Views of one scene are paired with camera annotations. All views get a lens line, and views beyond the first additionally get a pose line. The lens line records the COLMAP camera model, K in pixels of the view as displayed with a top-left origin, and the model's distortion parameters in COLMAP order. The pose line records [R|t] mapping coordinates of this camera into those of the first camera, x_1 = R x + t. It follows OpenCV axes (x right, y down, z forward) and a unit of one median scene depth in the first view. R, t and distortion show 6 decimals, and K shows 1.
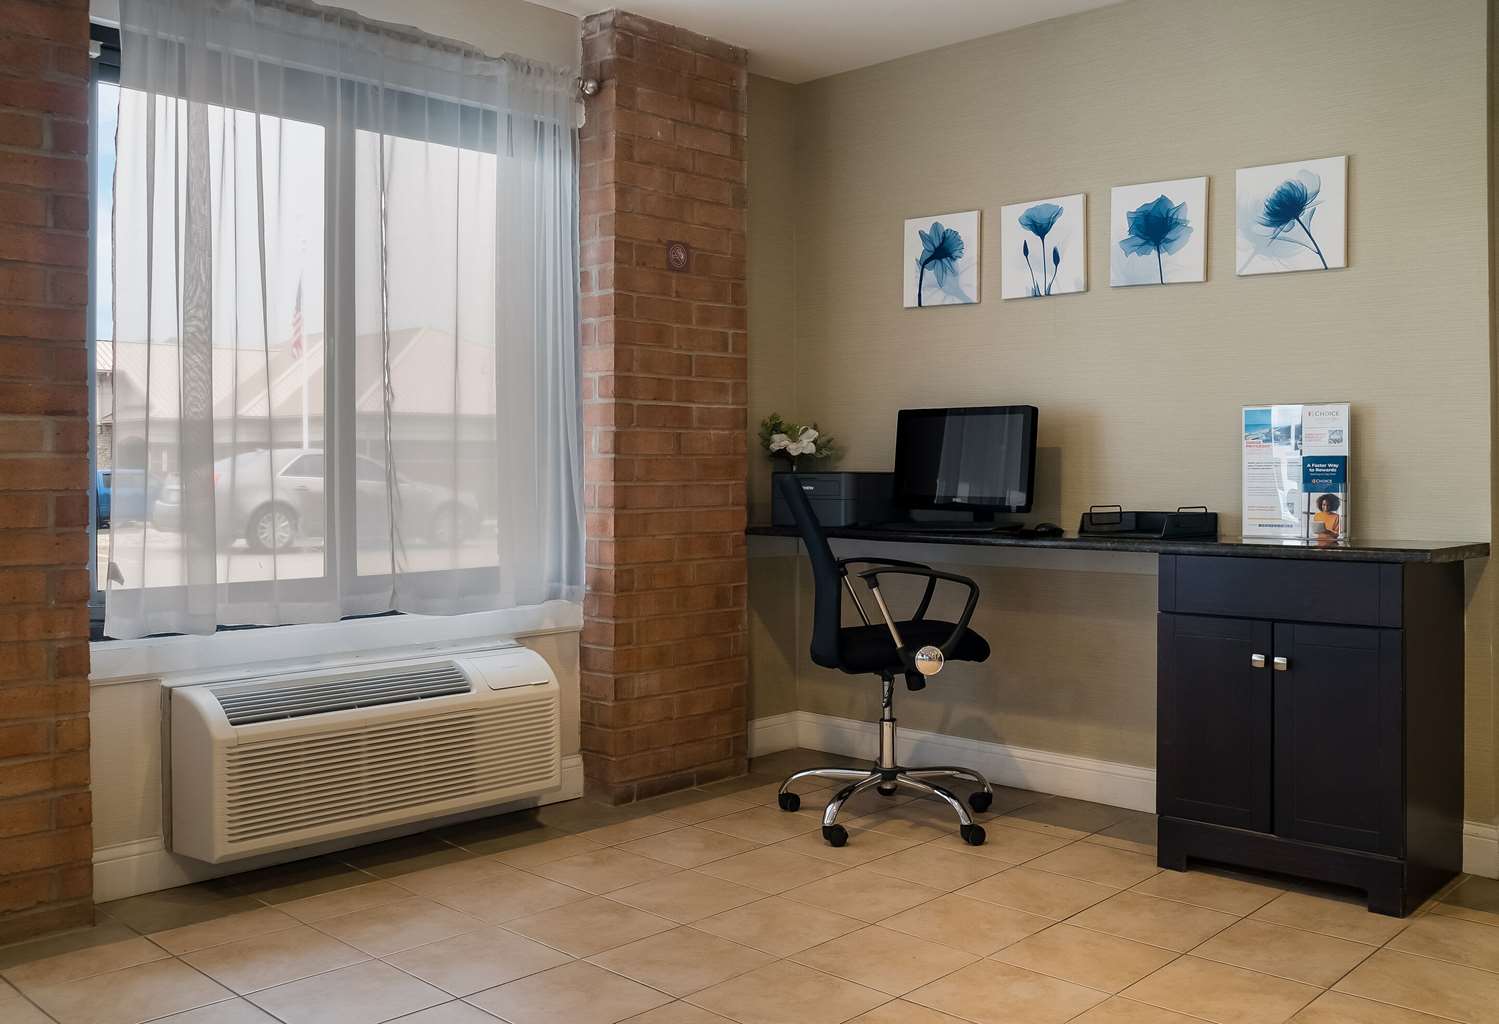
lens RADIAL K [[1327.9, 0, 750.5], [0, 1327.9, 468.2], [0, 0, 1]] dist [-0.005068, -0.000248]
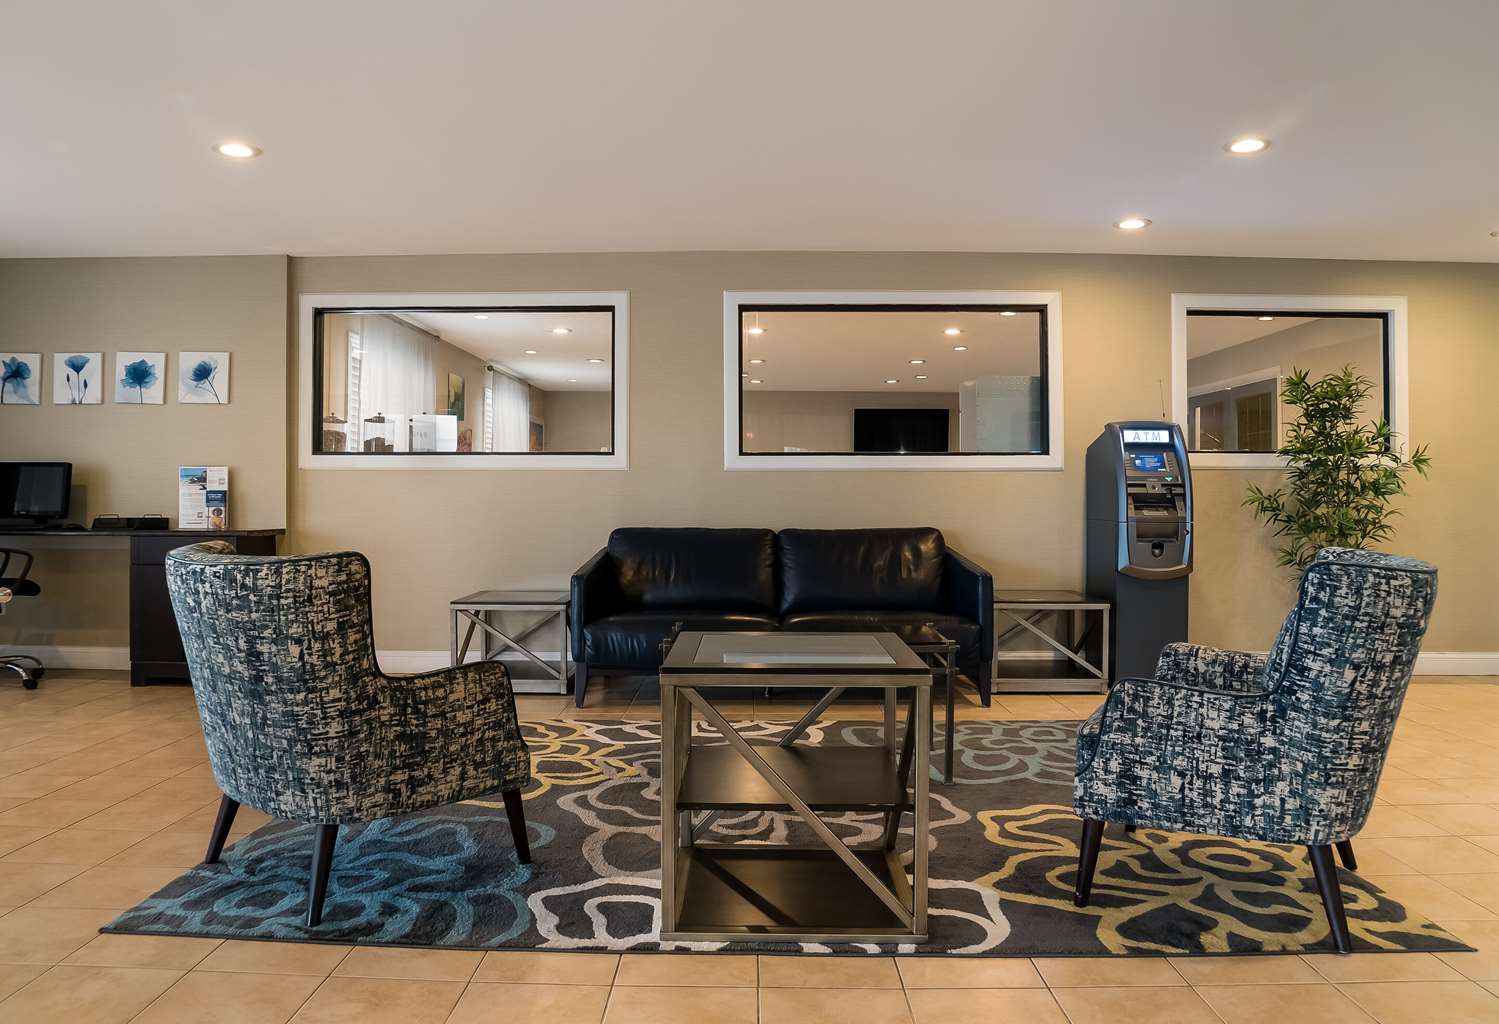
lens RADIAL K [[1028.4, 0, 753.7], [0, 1028.4, 478.2], [0, 0, 1]] dist [-0.124918, 0.064036]
pose [[0.716882, 0.011513, 0.697099, -0.066467], [-0.004308, 0.999918, -0.012084, -0.012041], [-0.697181, 0.005660, 0.716873, -0.712671]]
